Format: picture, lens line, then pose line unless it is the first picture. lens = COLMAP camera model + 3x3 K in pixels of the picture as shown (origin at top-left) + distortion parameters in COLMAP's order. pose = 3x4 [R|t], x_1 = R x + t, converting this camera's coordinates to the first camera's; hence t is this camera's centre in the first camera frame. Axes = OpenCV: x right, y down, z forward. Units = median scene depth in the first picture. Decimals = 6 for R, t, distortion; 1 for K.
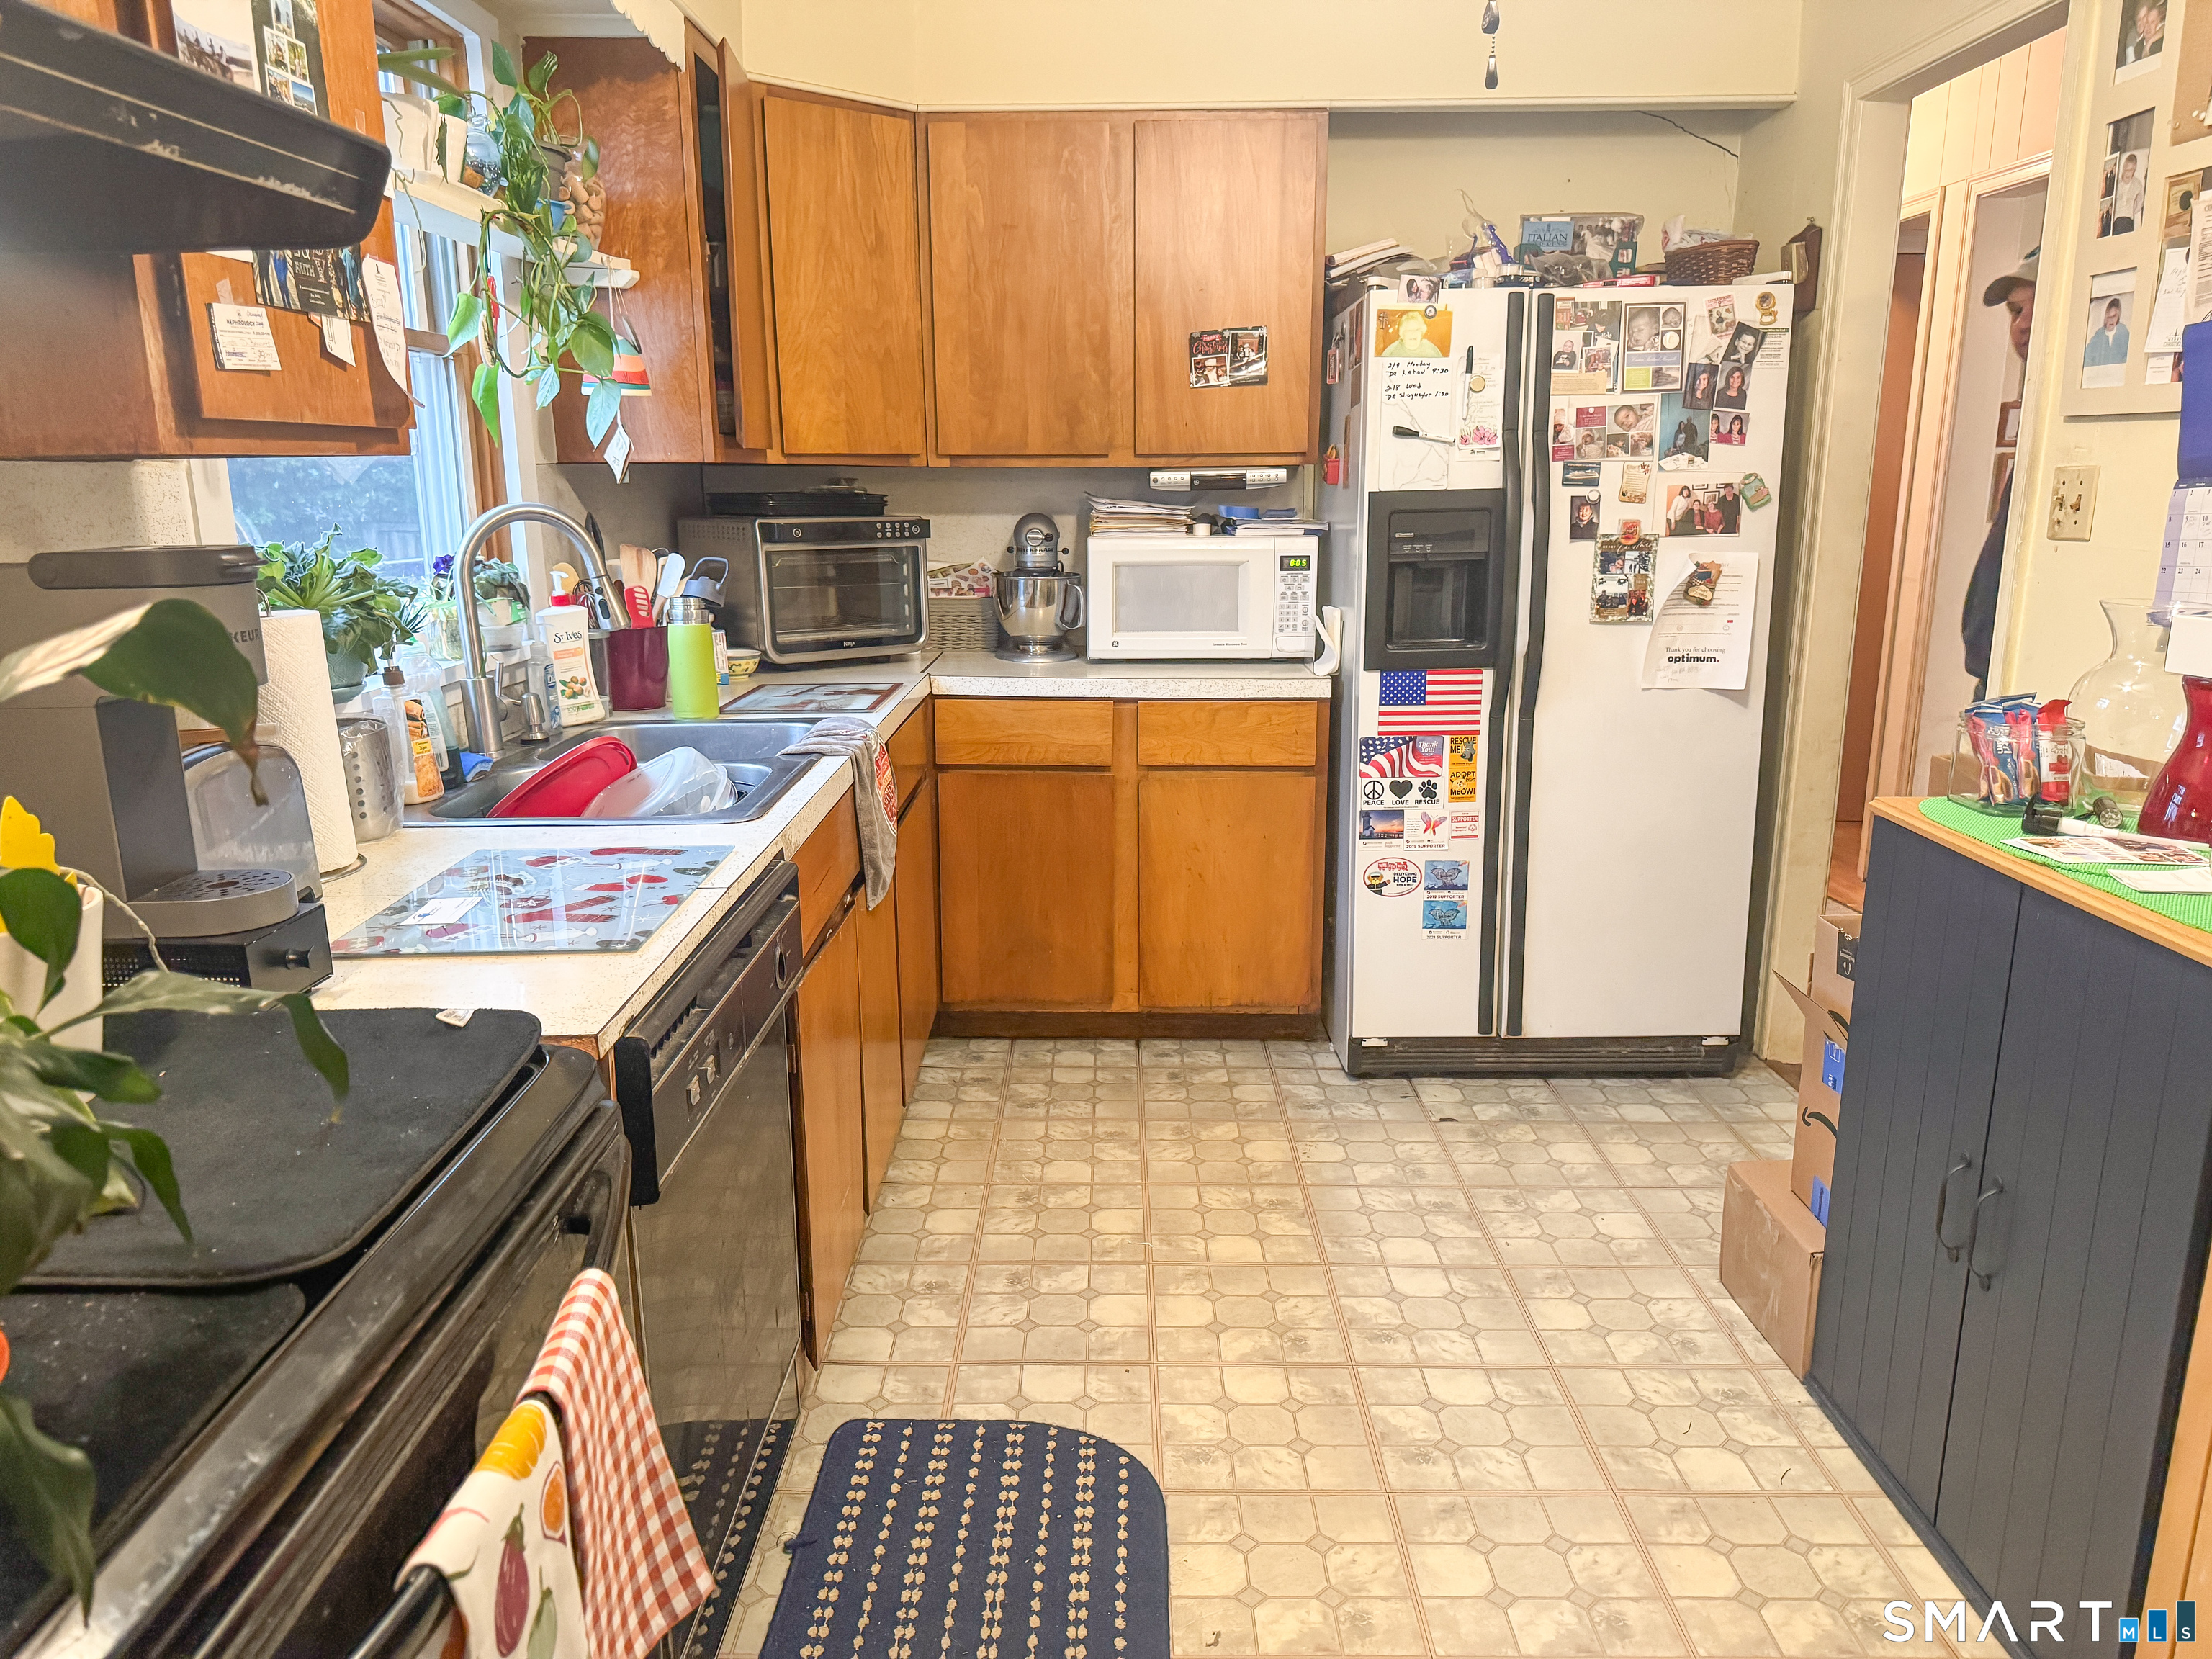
lens RADIAL K [[1590.3, 0, 1110.8], [0, 1590.3, 842.6], [0, 0, 1]] dist [0.064225, -0.077406]
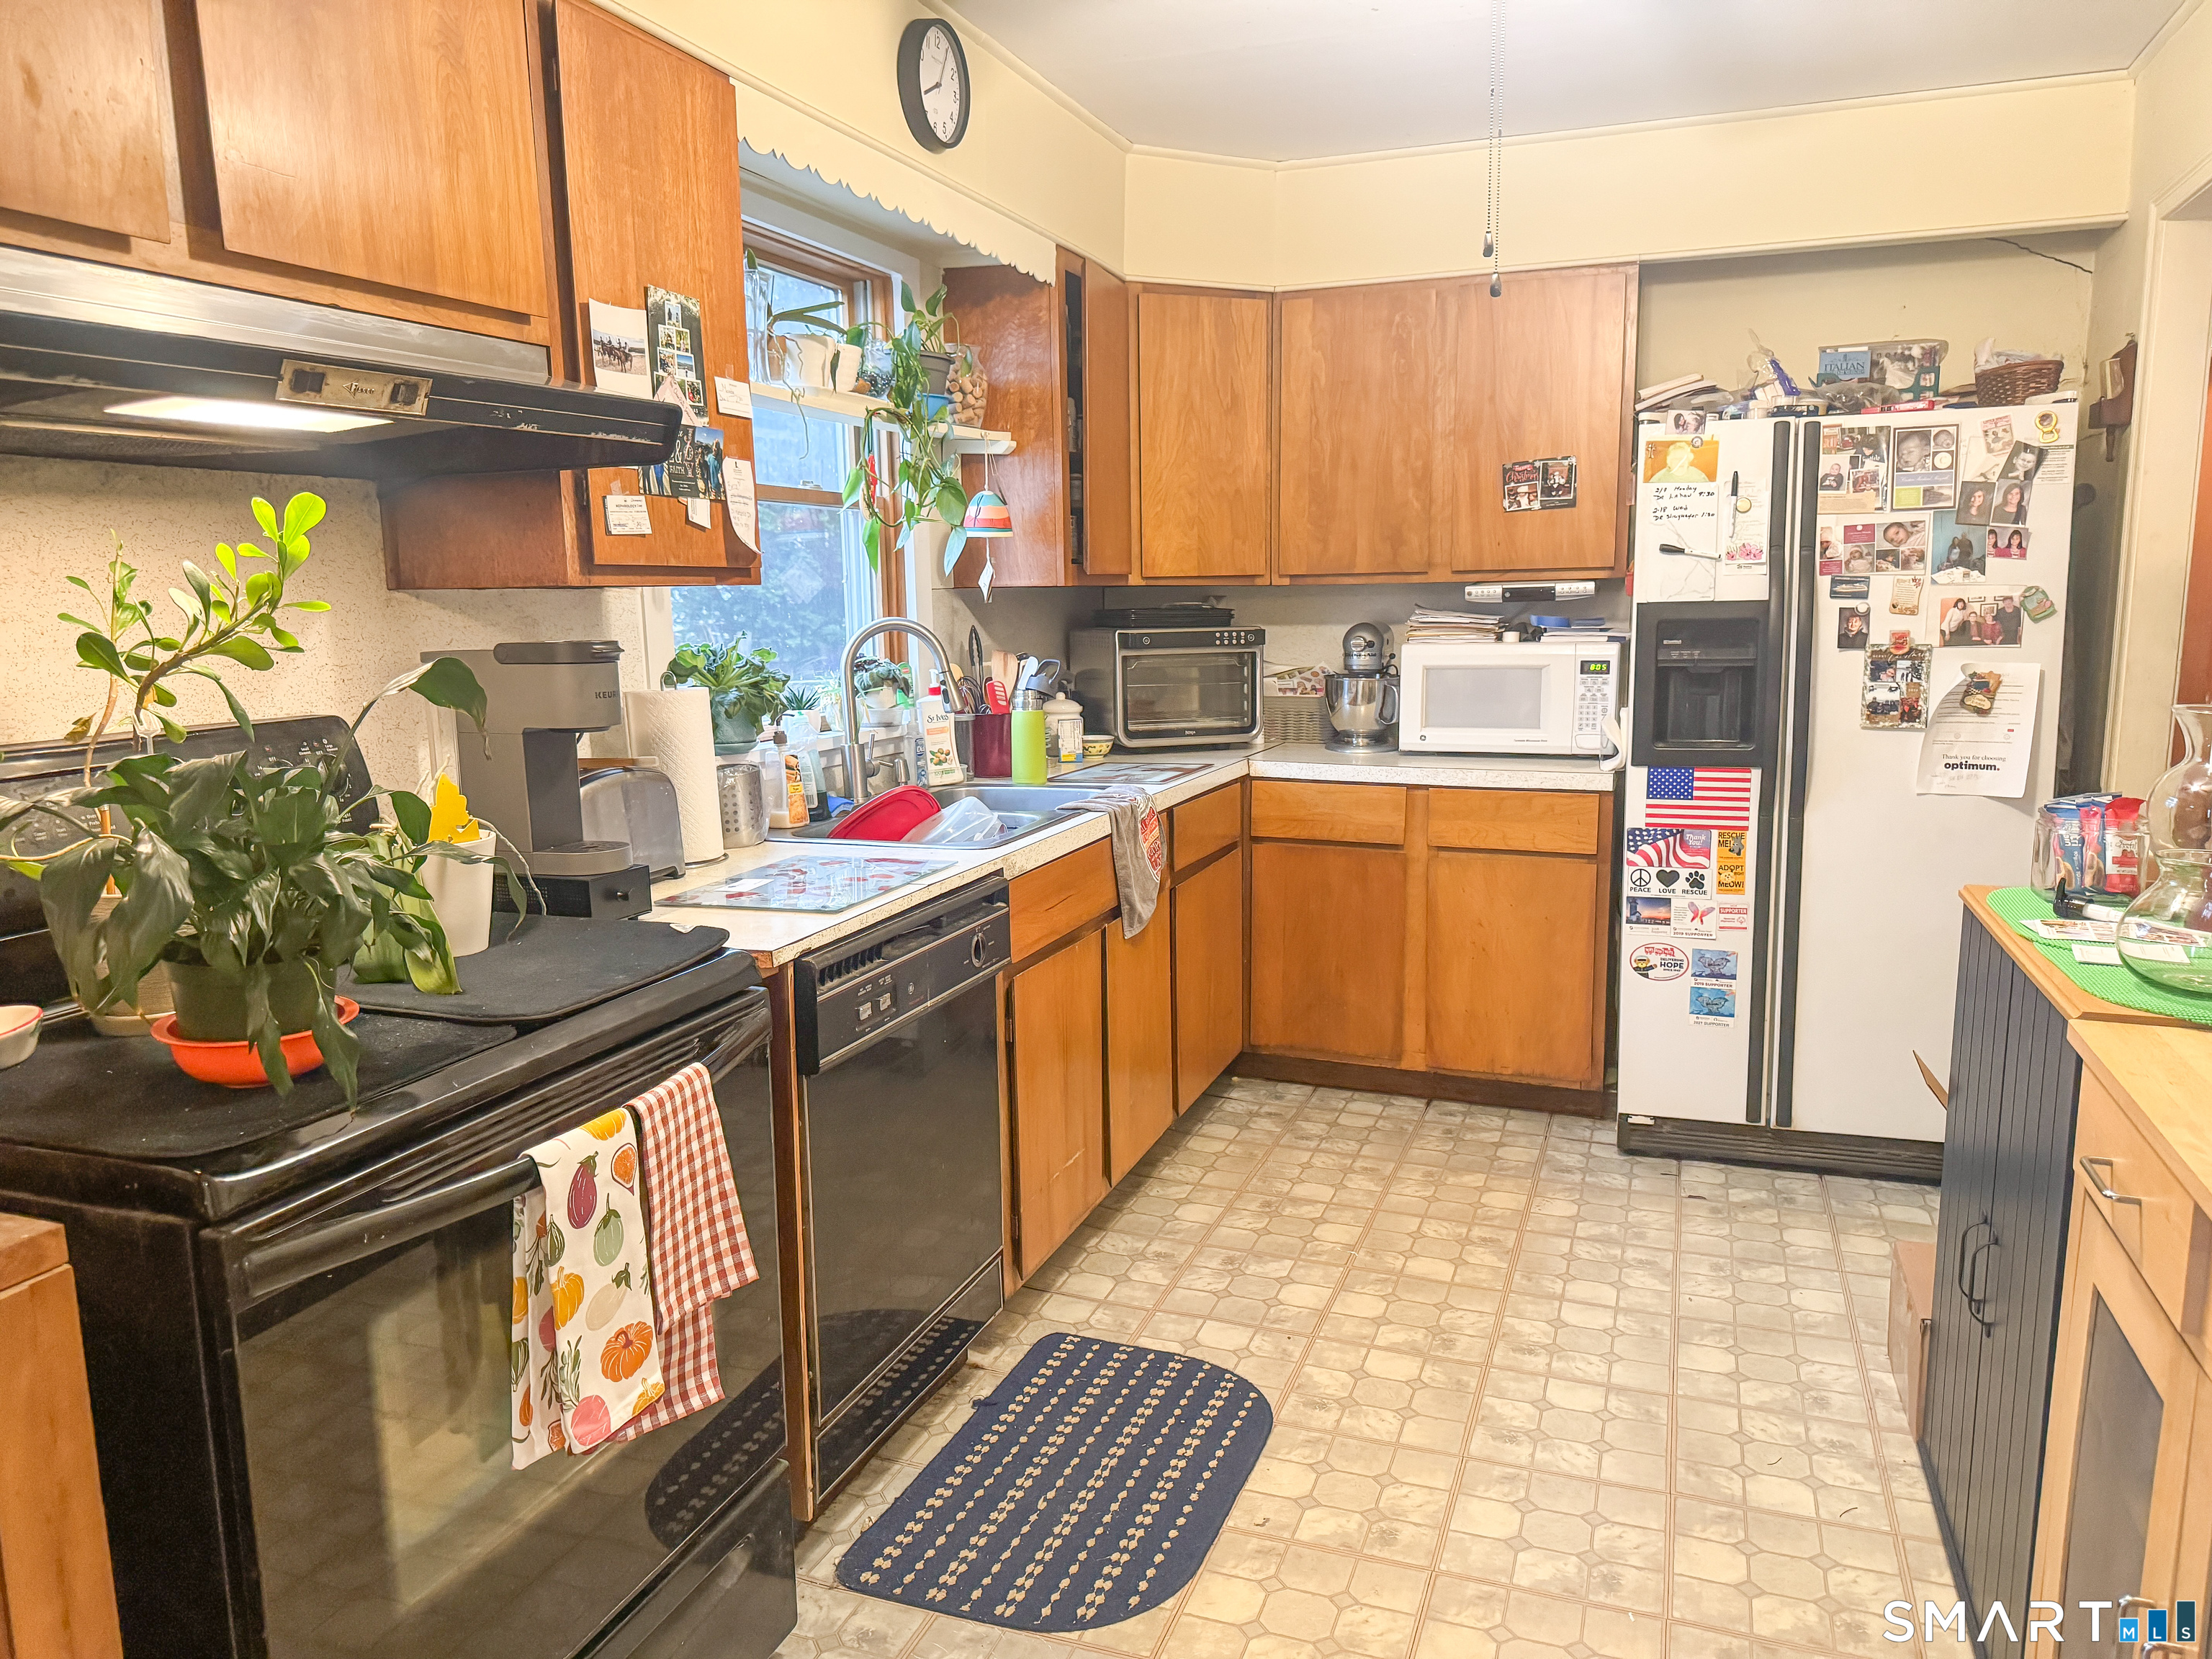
lens RADIAL K [[1590.3, 0, 1100.4], [0, 1590.3, 847.2], [0, 0, 1]] dist [0.064225, -0.077406]
pose [[0.938439, 0.049471, -0.341884, 0.203160], [-0.071888, 0.995993, -0.053205, 0.031327], [0.337882, 0.074507, 0.938235, -0.142350]]
